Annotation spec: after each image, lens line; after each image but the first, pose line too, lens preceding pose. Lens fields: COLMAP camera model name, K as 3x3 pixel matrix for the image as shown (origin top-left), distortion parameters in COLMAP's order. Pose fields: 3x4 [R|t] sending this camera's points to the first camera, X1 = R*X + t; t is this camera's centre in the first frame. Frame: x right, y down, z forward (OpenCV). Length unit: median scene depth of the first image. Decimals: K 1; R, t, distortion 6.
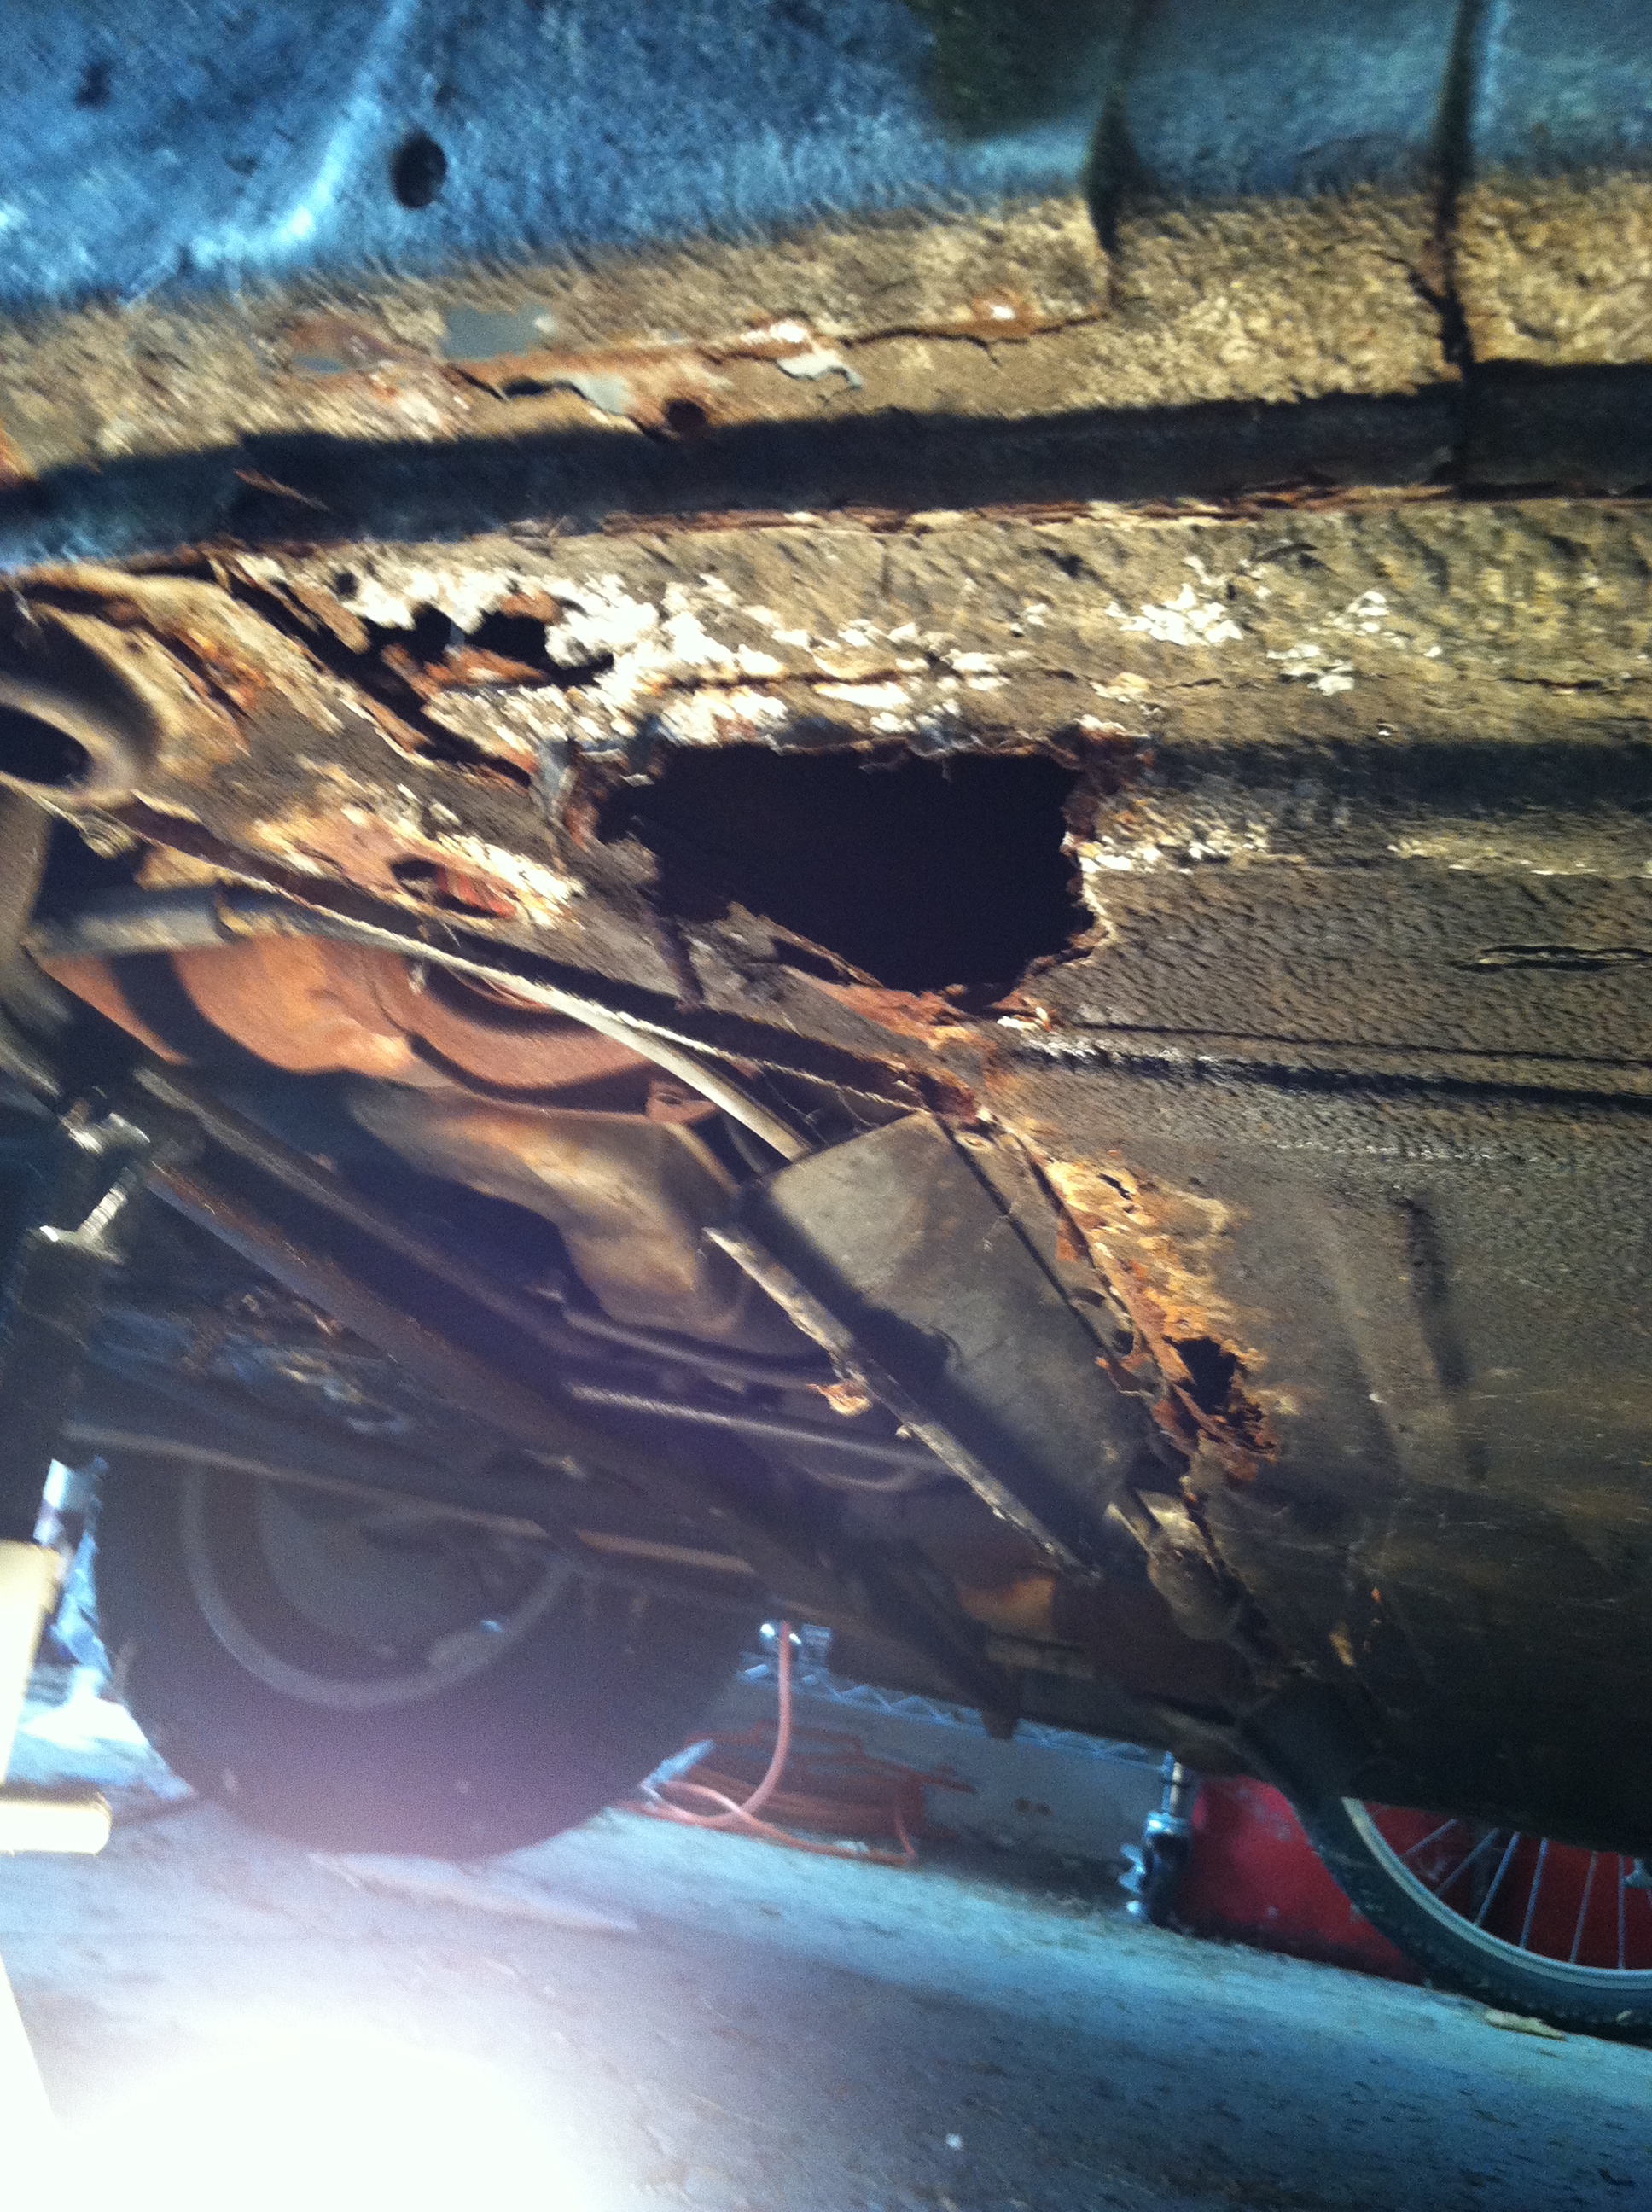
lens RADIAL K [[2264.1, 0, 822.8], [0, 2264.1, 1246.5], [0, 0, 1]] dist [0.071459, -0.261584]
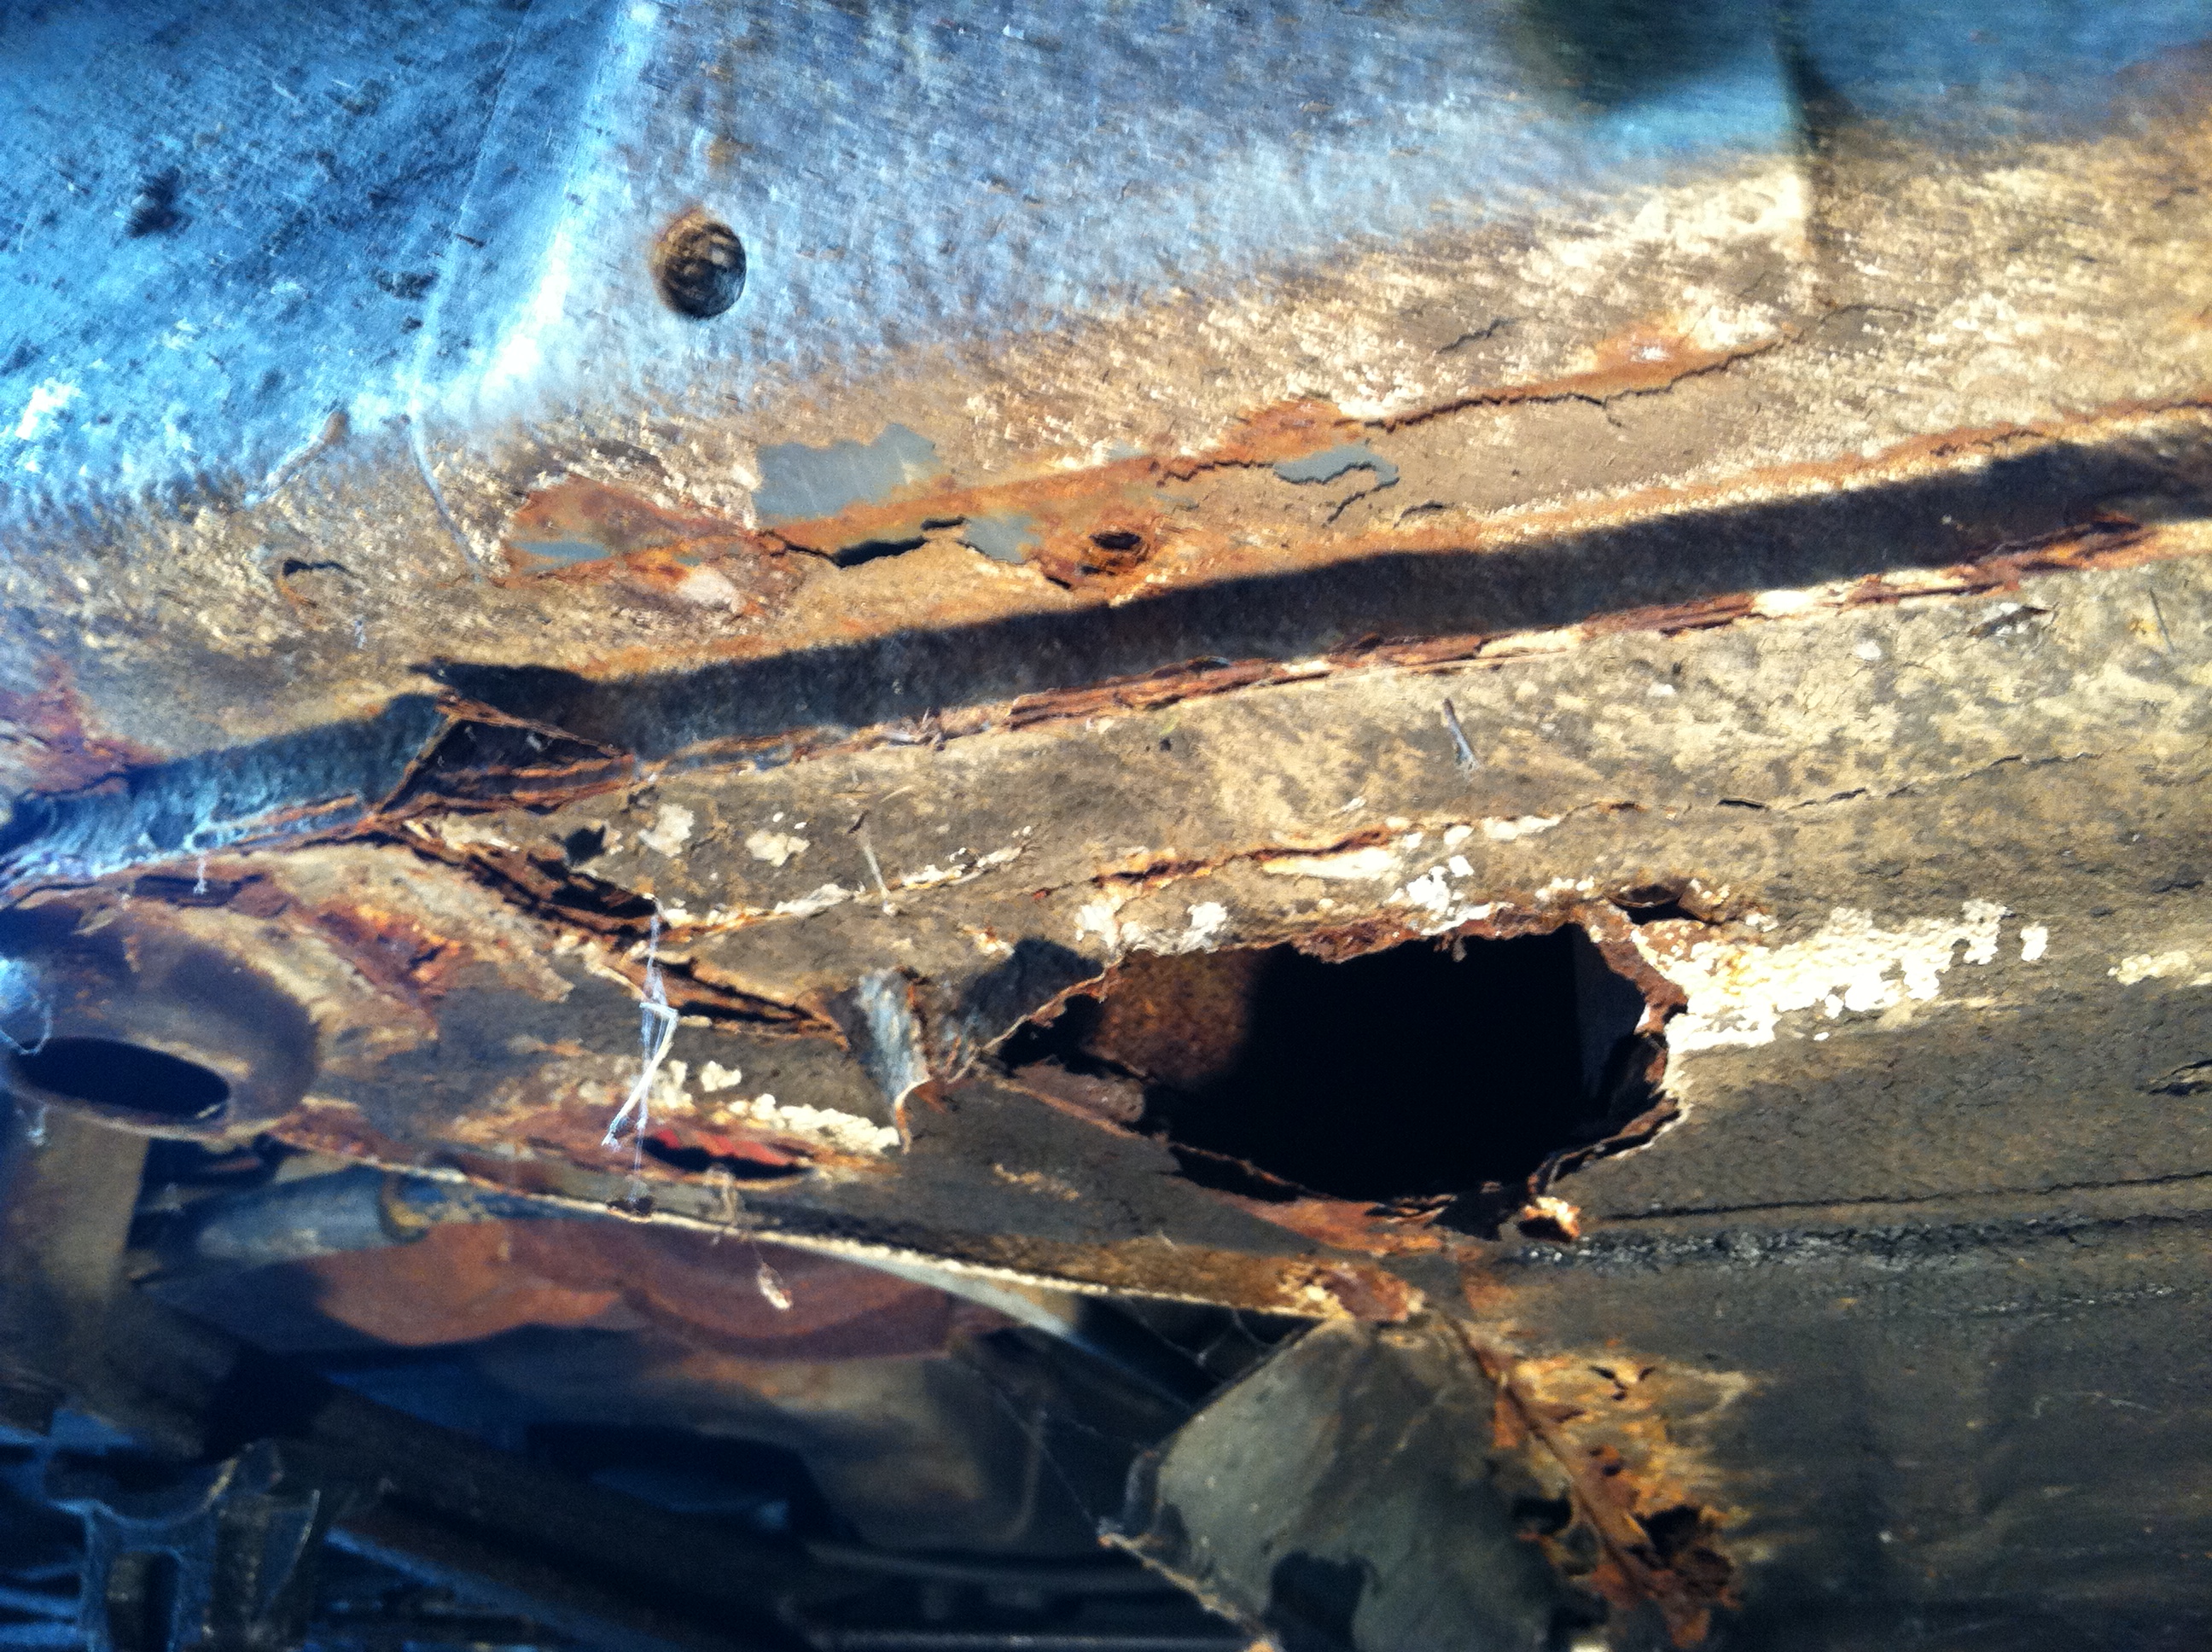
lens RADIAL K [[2191.1, 0, 1106.0], [0, 2191.1, 826.0], [0, 0, 1]] dist [0.097702, -0.375321]
pose [[0.980299, -0.153659, 0.124110, -0.150445], [0.173471, 0.970241, -0.168941, -0.159671], [-0.094458, 0.187142, 0.977781, 0.334206]]
